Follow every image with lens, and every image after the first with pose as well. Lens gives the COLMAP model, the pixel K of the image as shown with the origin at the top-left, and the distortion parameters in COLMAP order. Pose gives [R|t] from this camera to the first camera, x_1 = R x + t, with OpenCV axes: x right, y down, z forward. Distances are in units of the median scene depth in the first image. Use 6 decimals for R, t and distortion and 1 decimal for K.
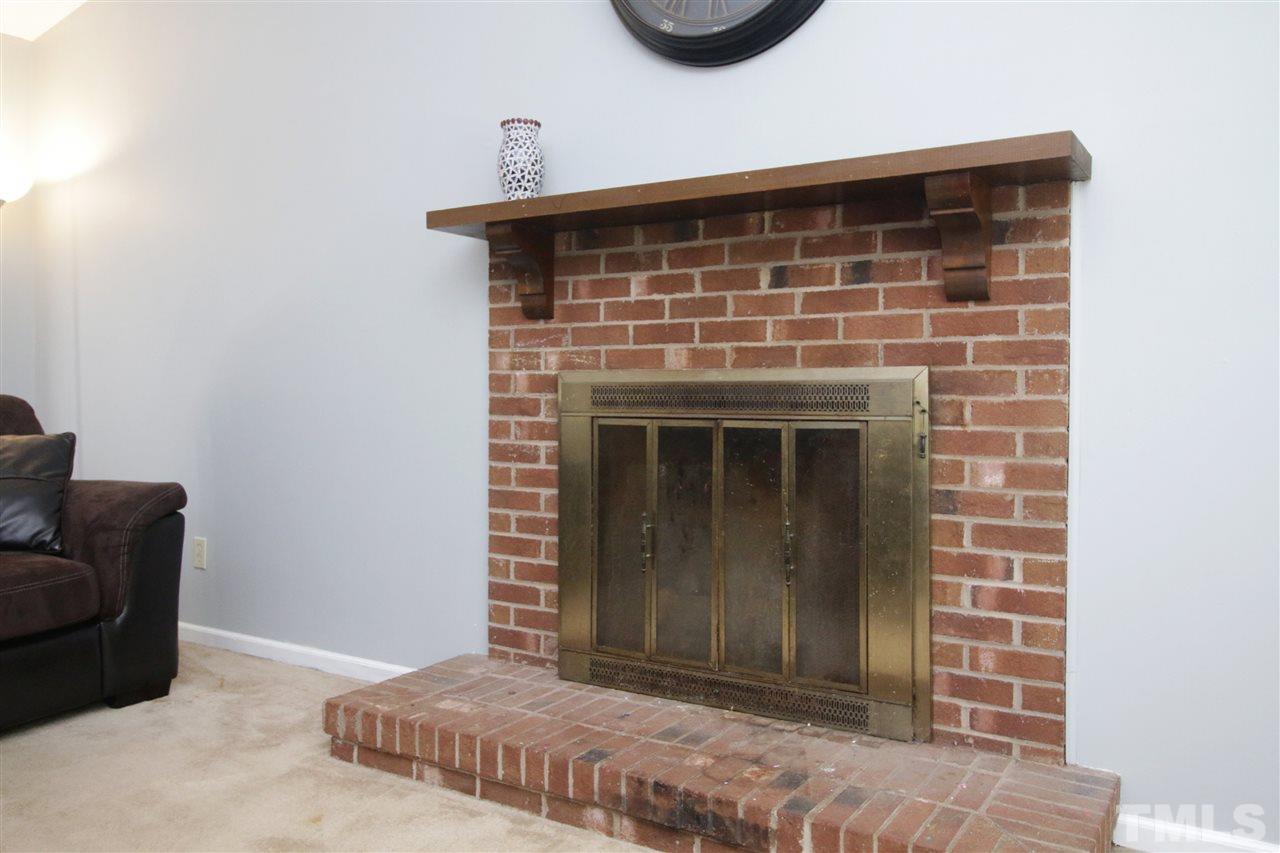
lens RADIAL K [[997.5, 0, 667.2], [0, 997.5, 421.9], [0, 0, 1]] dist [0.008122, -0.001385]
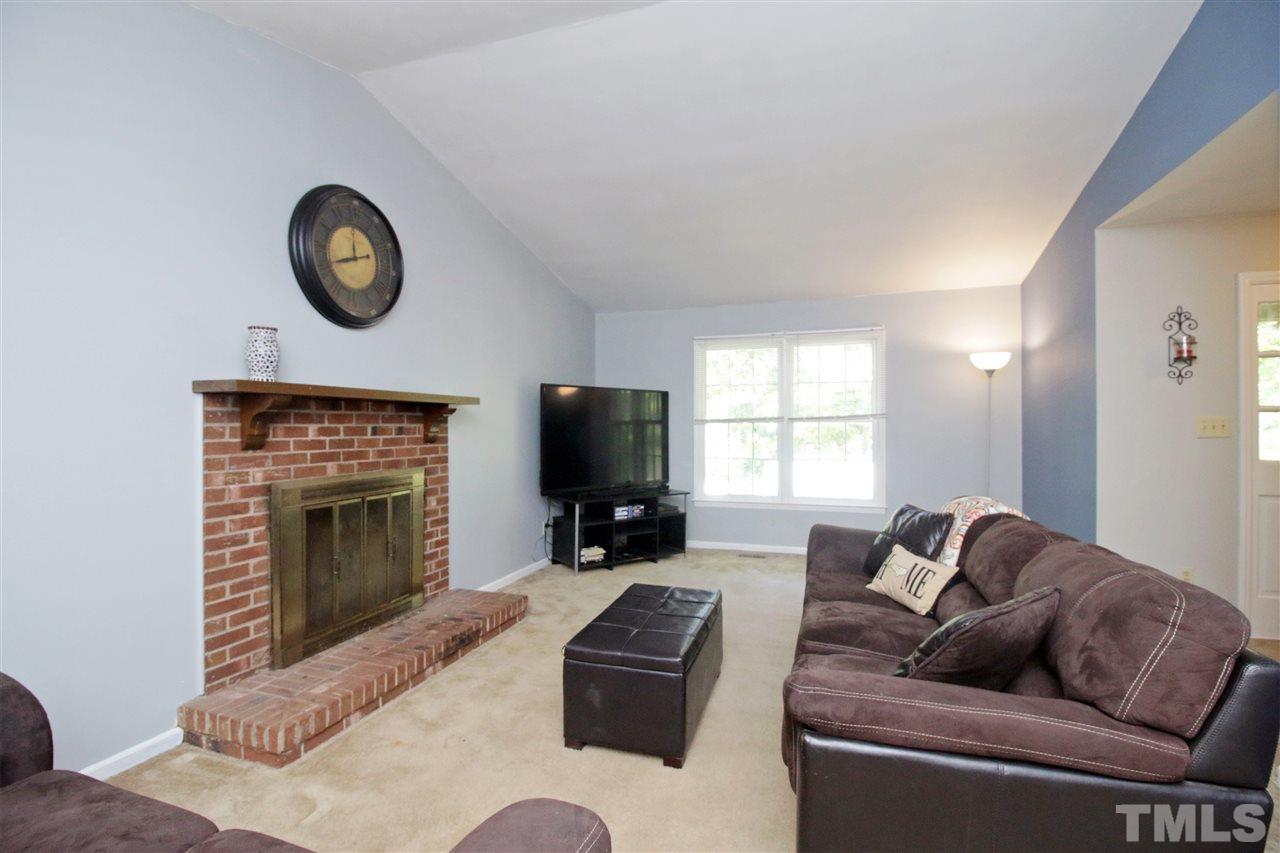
lens RADIAL K [[591.2, 0, 618.3], [0, 591.2, 422.6], [0, 0, 1]] dist [0.001923, -0.007643]
pose [[-0.194282, -0.000632, 0.980946, -1.242220], [0.027701, 0.999597, 0.006131, -0.147963], [-0.980555, 0.028364, -0.194186, 0.673266]]
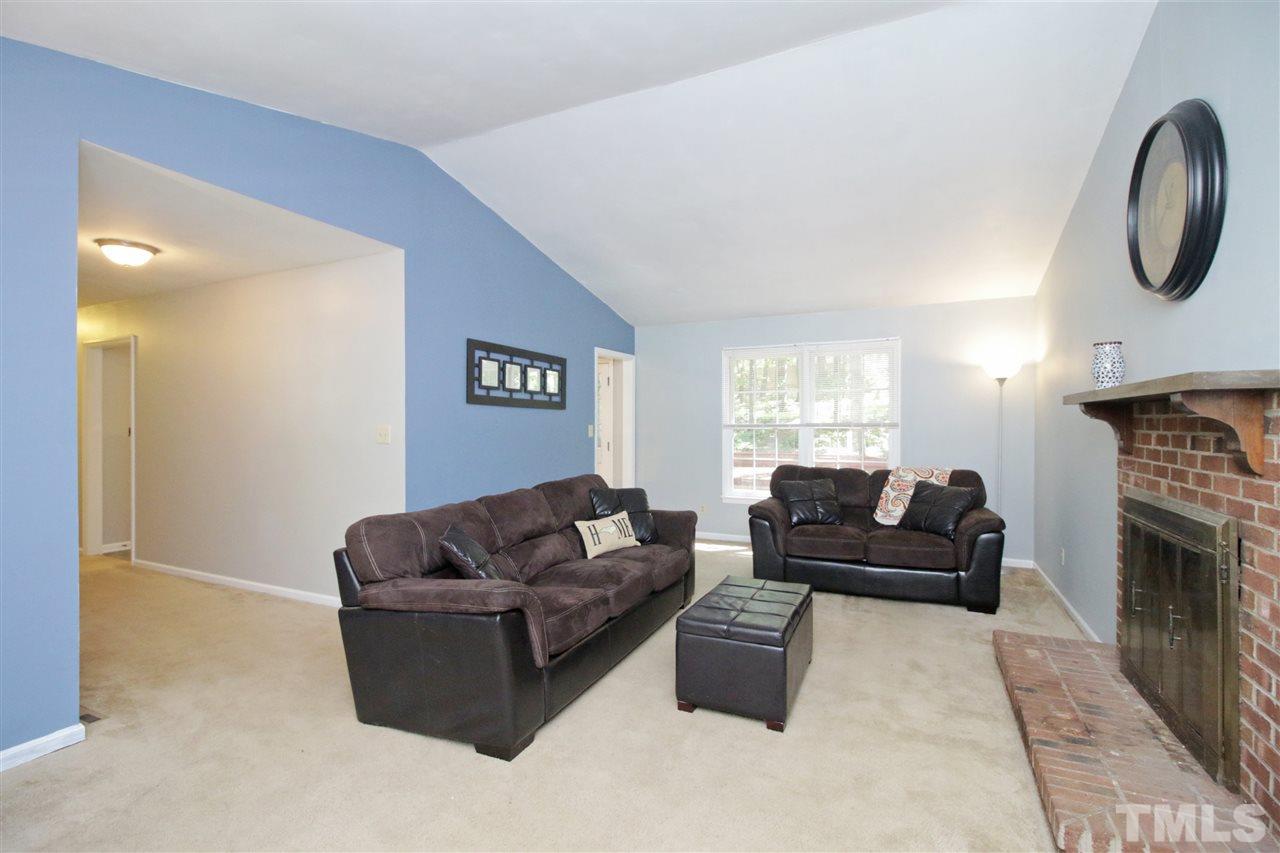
lens RADIAL K [[591.2, 0, 618.3], [0, 591.2, 422.6], [0, 0, 1]] dist [0.001923, -0.007643]
pose [[0.084171, -0.005452, -0.996436, 0.858935], [-0.027488, 0.999592, -0.007791, -0.136229], [0.996072, 0.028046, 0.083987, 0.067832]]
